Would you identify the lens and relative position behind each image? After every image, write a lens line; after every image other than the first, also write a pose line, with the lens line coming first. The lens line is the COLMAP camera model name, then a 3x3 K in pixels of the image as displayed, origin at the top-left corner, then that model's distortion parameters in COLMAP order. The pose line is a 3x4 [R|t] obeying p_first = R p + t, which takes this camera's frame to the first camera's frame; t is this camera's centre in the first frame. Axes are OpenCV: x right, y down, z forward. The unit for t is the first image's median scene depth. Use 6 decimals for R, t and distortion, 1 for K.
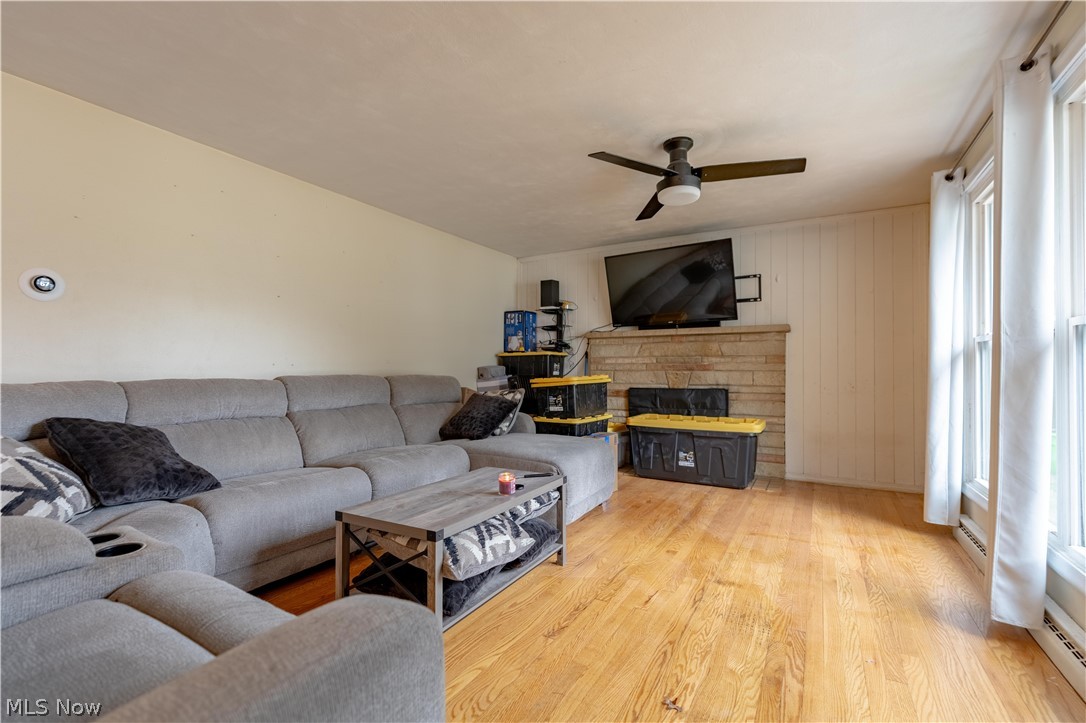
lens RADIAL K [[489.9, 0, 539.7], [0, 489.9, 367.3], [0, 0, 1]] dist [-0.009104, 0.001566]
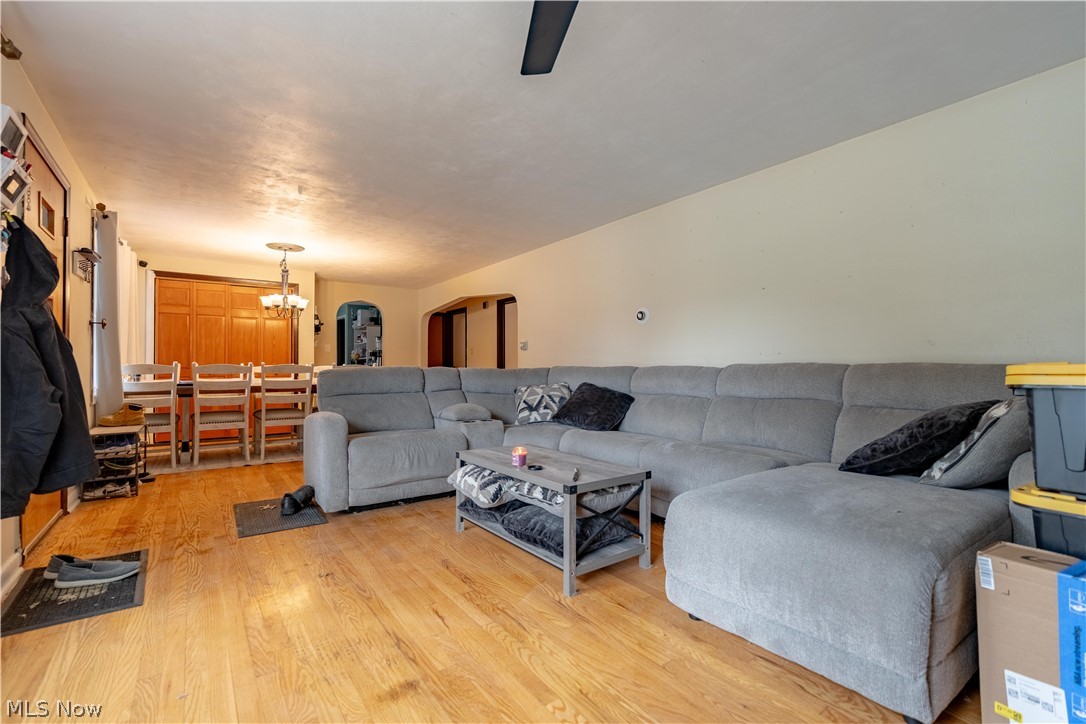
lens RADIAL K [[489.9, 0, 541.6], [0, 489.9, 362.6], [0, 0, 1]] dist [-0.009104, 0.001566]
pose [[-0.420067, -0.012520, -0.907407, 0.945343], [0.006975, 0.999831, -0.017025, 0.044430], [0.907466, -0.013480, -0.419908, 1.547441]]
